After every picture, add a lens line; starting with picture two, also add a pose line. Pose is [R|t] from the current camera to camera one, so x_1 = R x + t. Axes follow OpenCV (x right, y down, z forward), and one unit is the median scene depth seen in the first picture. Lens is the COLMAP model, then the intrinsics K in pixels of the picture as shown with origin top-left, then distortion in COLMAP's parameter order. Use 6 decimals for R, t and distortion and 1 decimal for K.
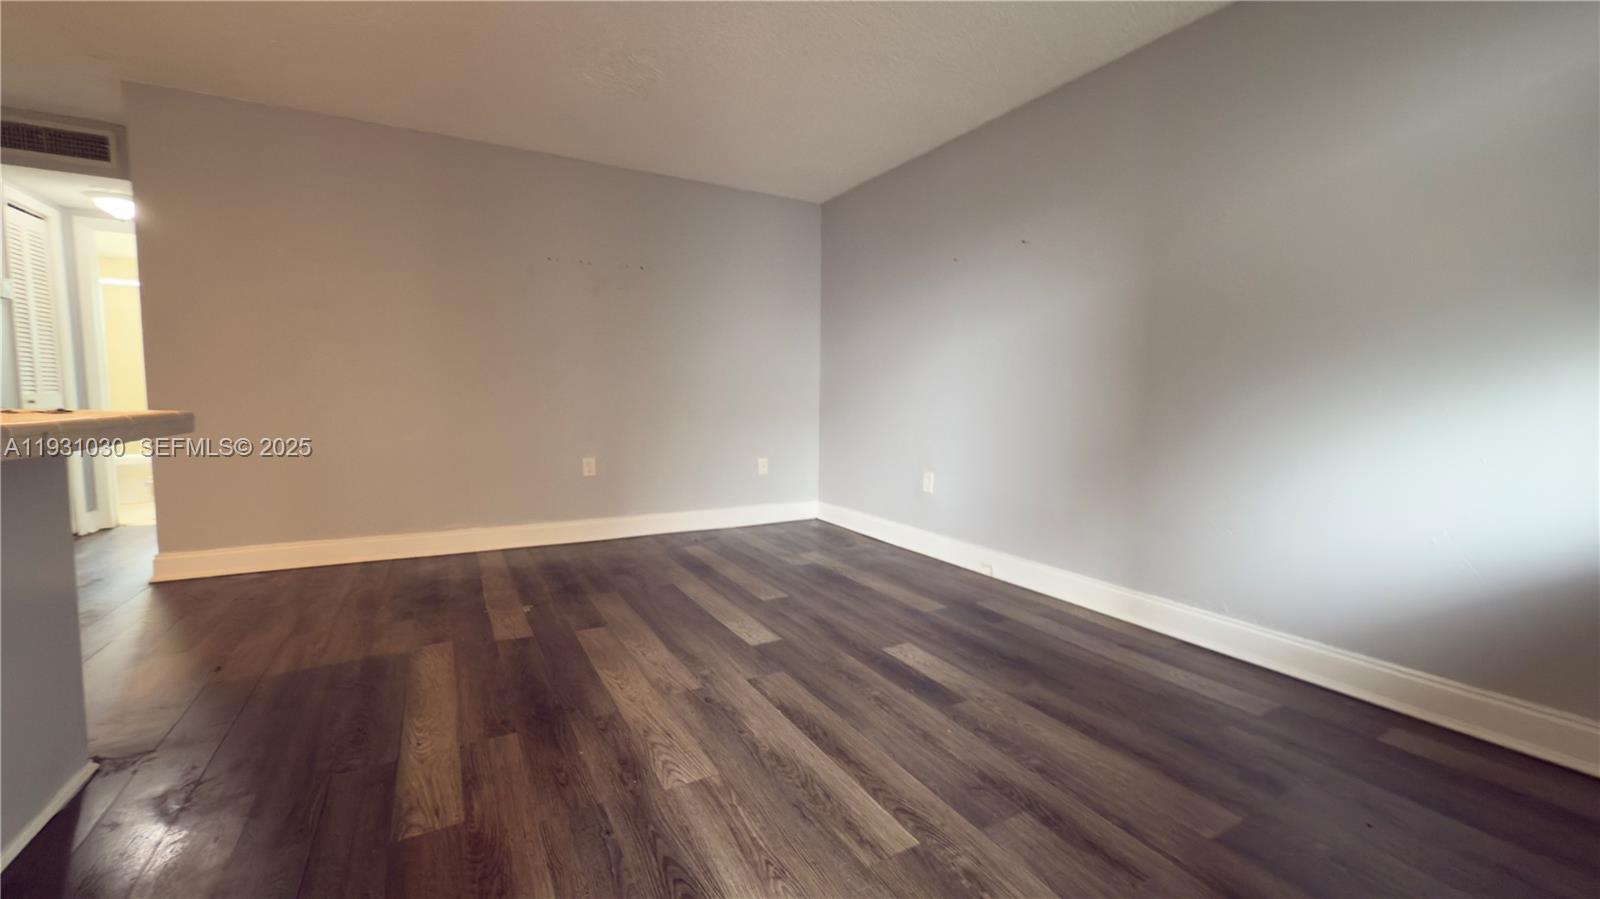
lens RADIAL K [[639.6, 0, 799.4], [0, 639.6, 446.5], [0, 0, 1]] dist [-0.006120, 0.001372]
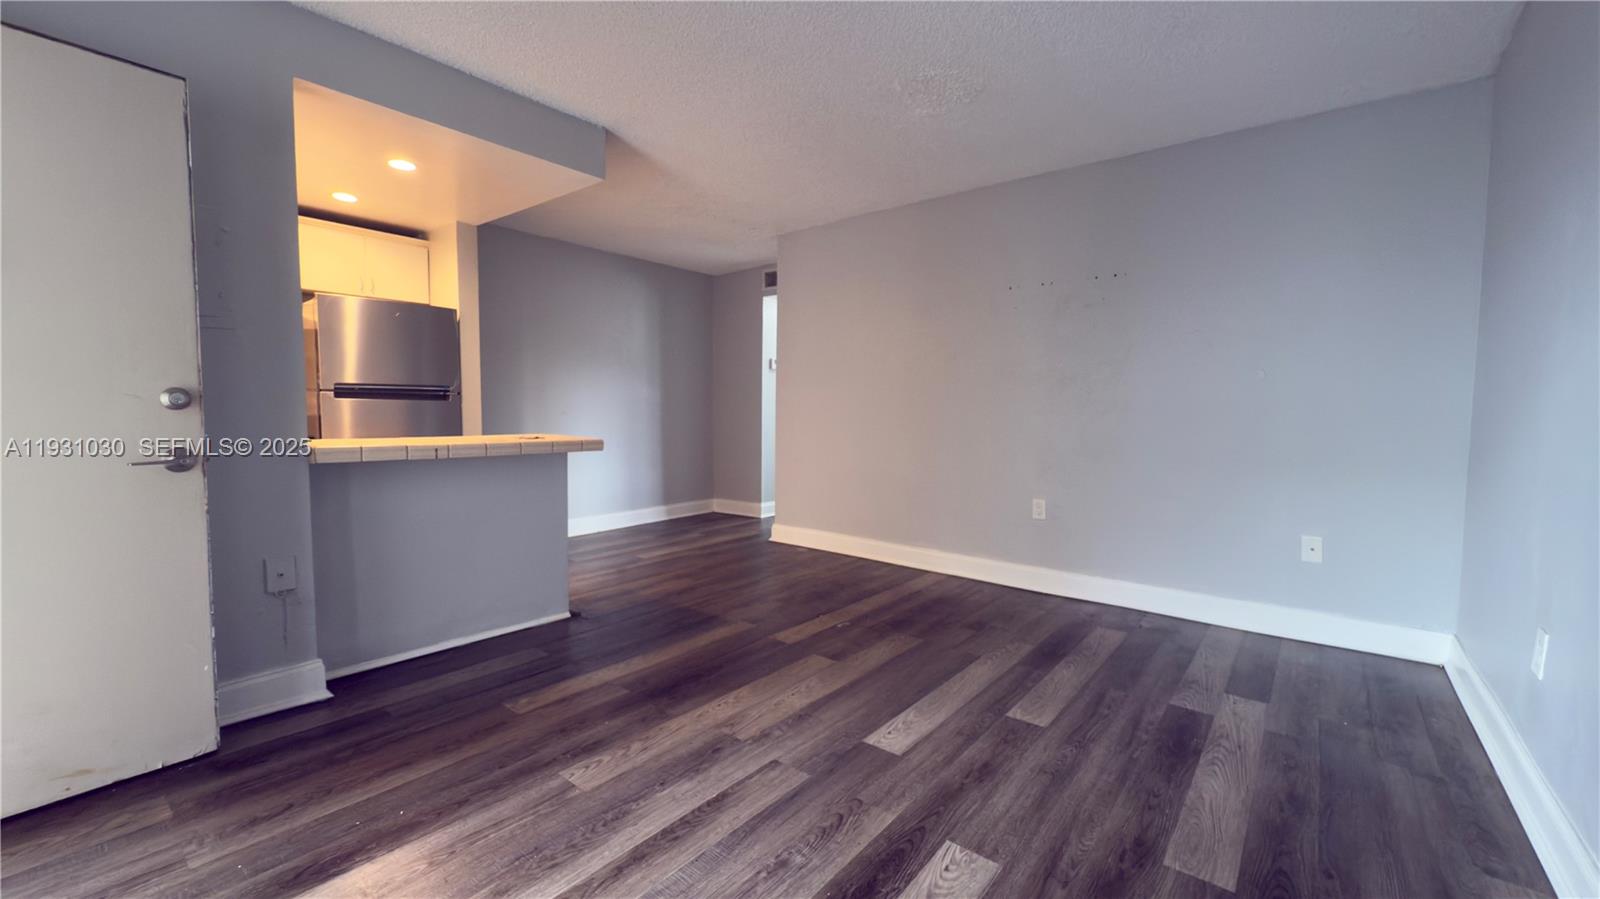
lens RADIAL K [[639.6, 0, 809.6], [0, 639.6, 445.9], [0, 0, 1]] dist [-0.006120, 0.001372]
pose [[0.371153, 0.049570, -0.927248, 0.645585], [-0.082106, 0.996415, 0.020402, -0.082801], [0.924934, 0.068560, 0.373893, 0.588990]]
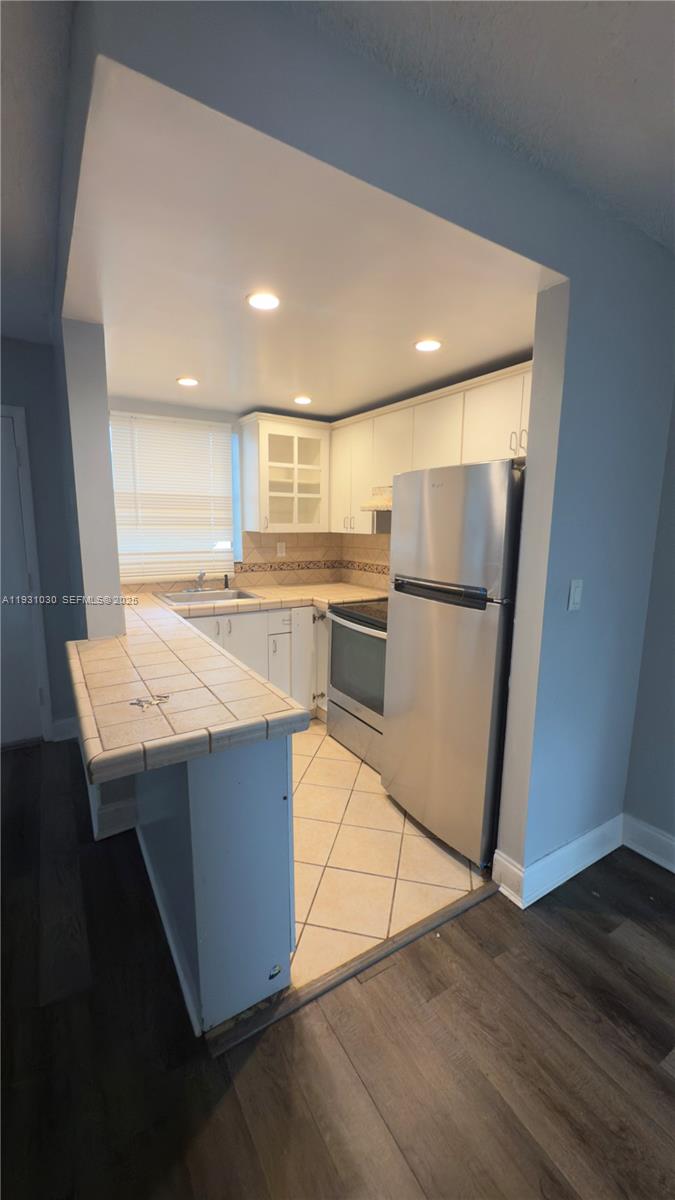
lens RADIAL K [[479.7, 0, 336.7], [0, 479.7, 603.8], [0, 0, 1]] dist [-0.006120, 0.001372]
pose [[-0.999215, -0.015971, -0.036244, -0.853295], [-0.024510, 0.968173, 0.249078, -0.276265], [0.031112, 0.249771, -0.967805, 1.049866]]
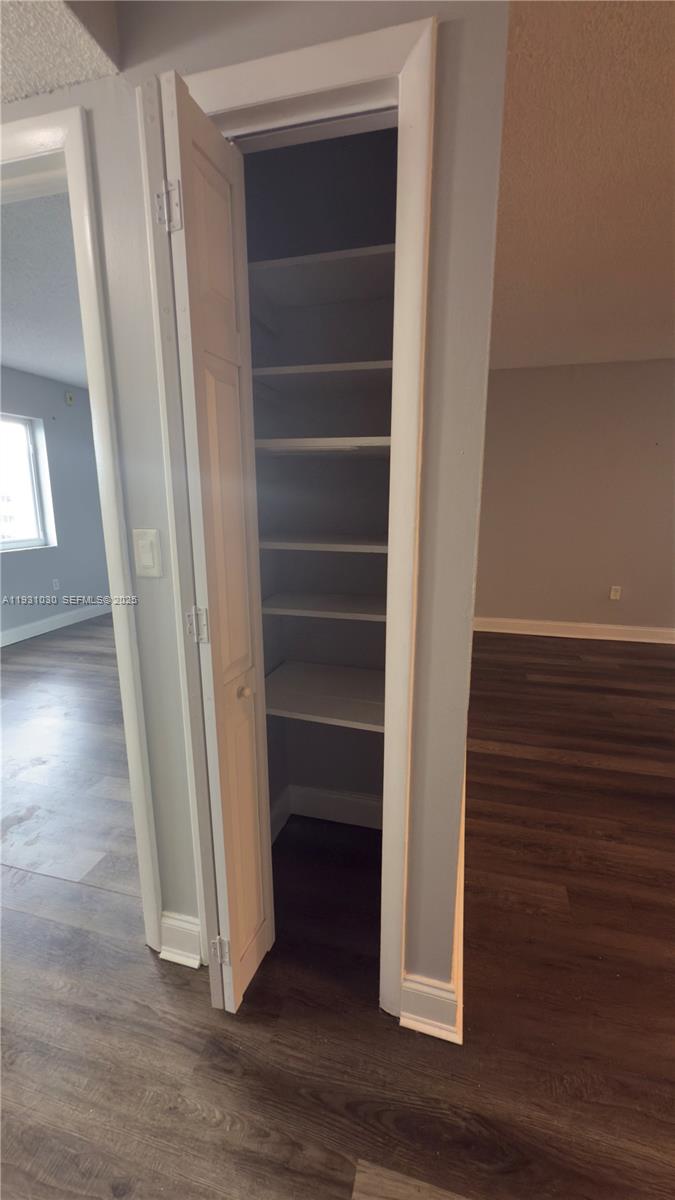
lens RADIAL K [[479.7, 0, 344.3], [0, 479.7, 604.3], [0, 0, 1]] dist [-0.006120, 0.001372]
pose [[0.703172, -0.163213, 0.692034, -1.624263], [0.060682, 0.983522, 0.170301, -0.234462], [-0.708426, -0.077757, 0.701489, 1.040267]]
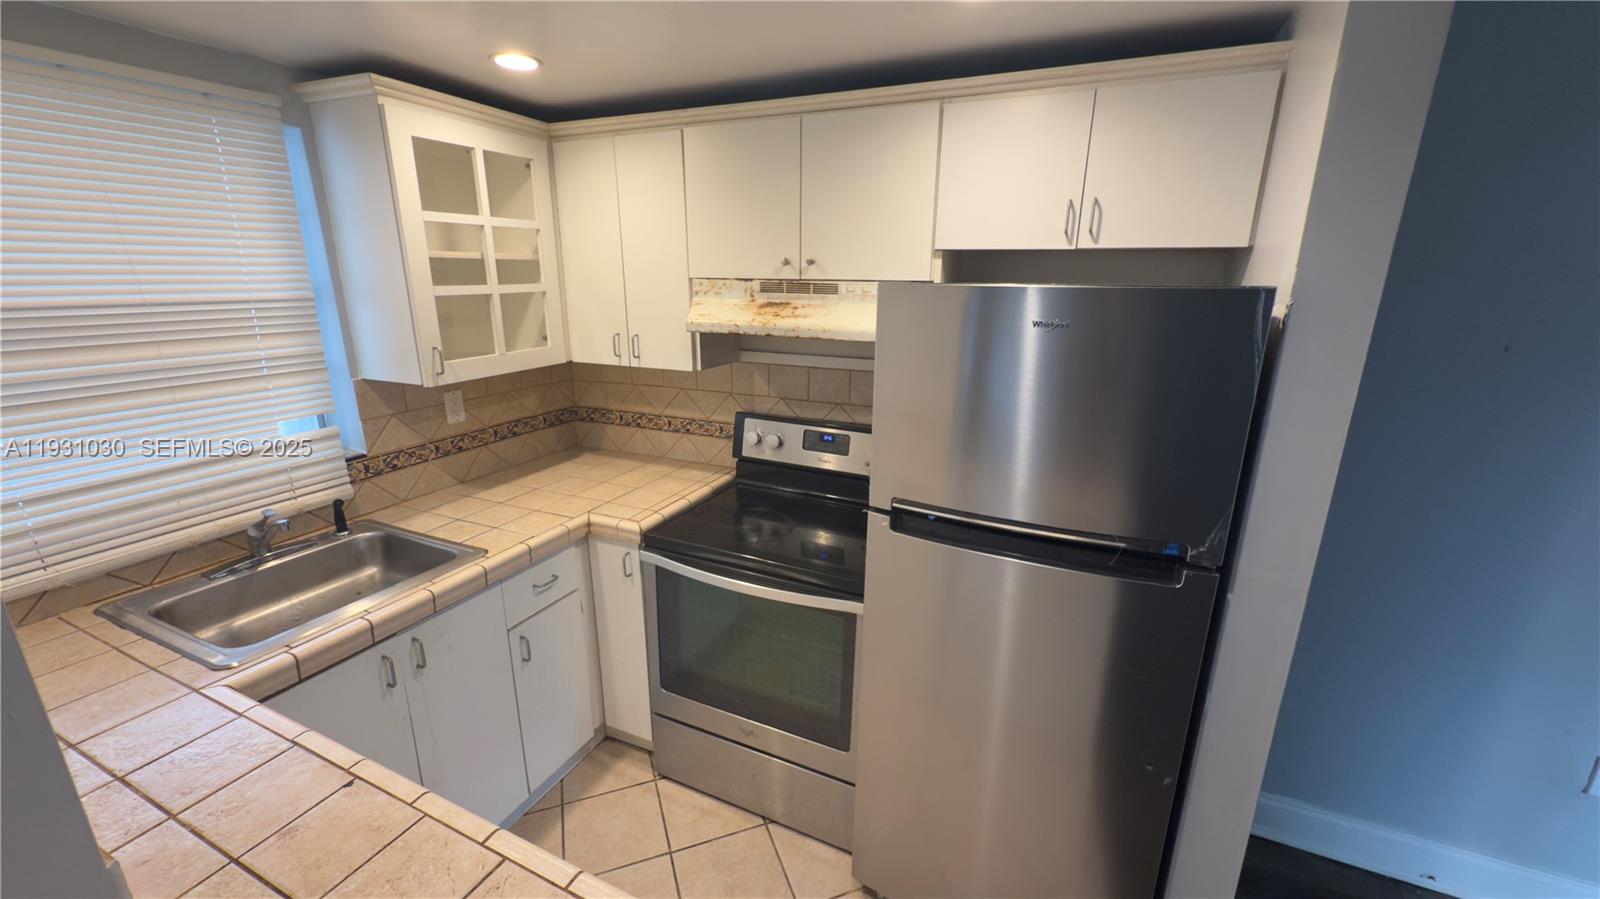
lens RADIAL K [[639.6, 0, 804.0], [0, 639.6, 451.4], [0, 0, 1]] dist [-0.006120, 0.001372]
pose [[-0.812949, 0.144785, -0.564049, -0.615235], [-0.060552, 0.942331, 0.329158, -0.327798], [0.579178, 0.301743, -0.757300, 0.525040]]
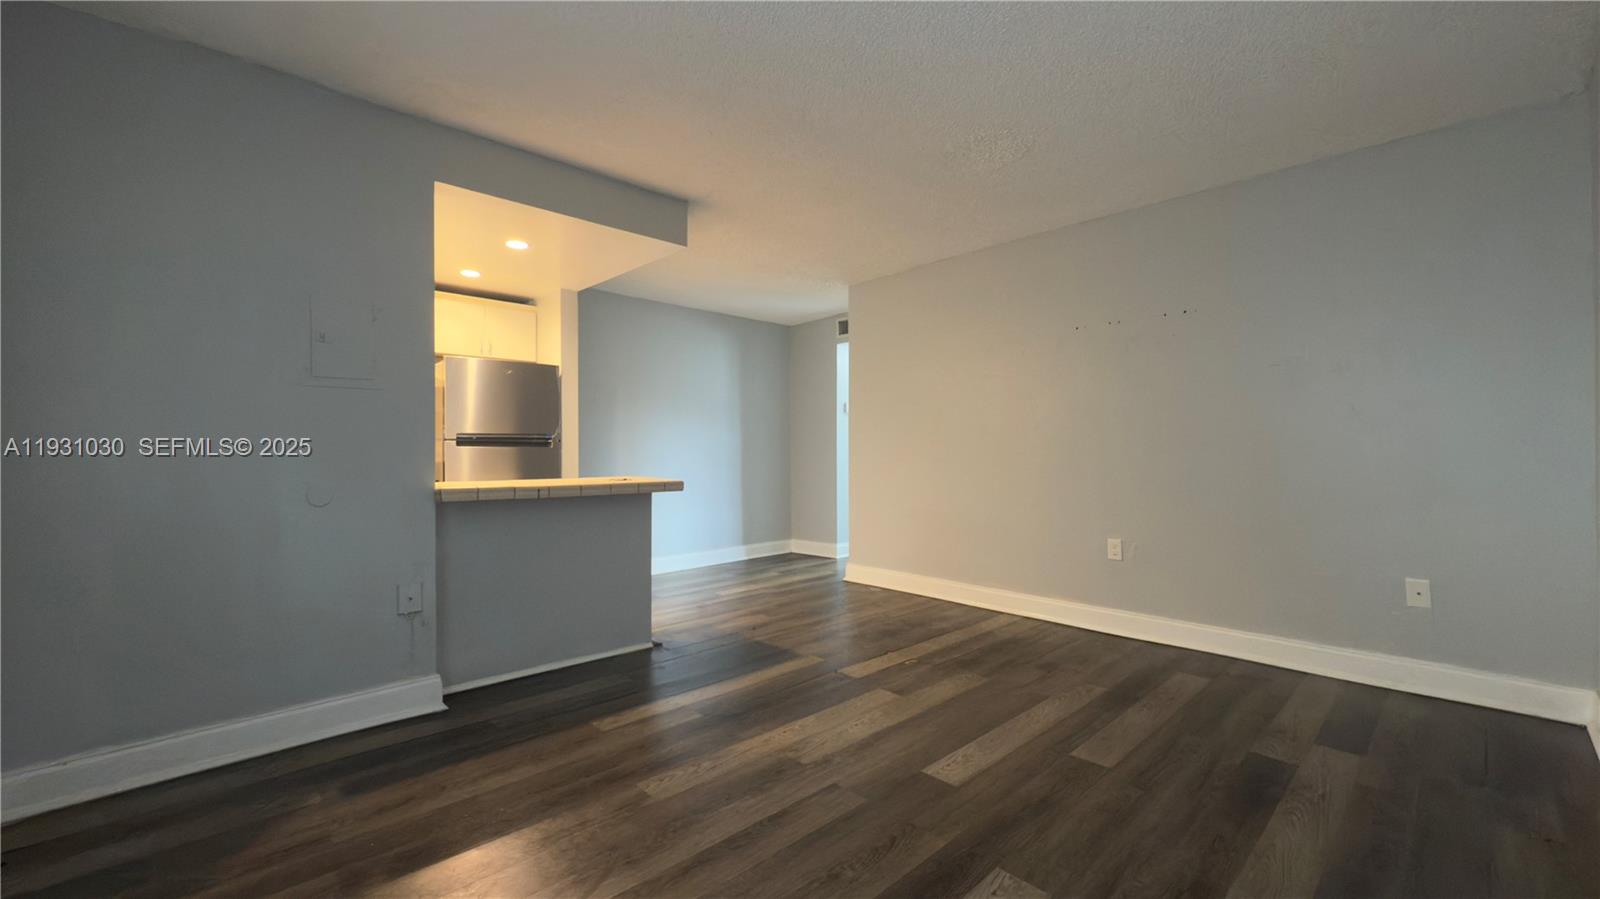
lens RADIAL K [[639.6, 0, 809.2], [0, 639.6, 446.4], [0, 0, 1]] dist [-0.006120, 0.001372]
pose [[0.246505, -0.017620, -0.968981, 0.715884], [-0.073543, 0.996612, -0.036832, -0.078639], [0.966347, 0.080341, 0.244374, 0.602354]]
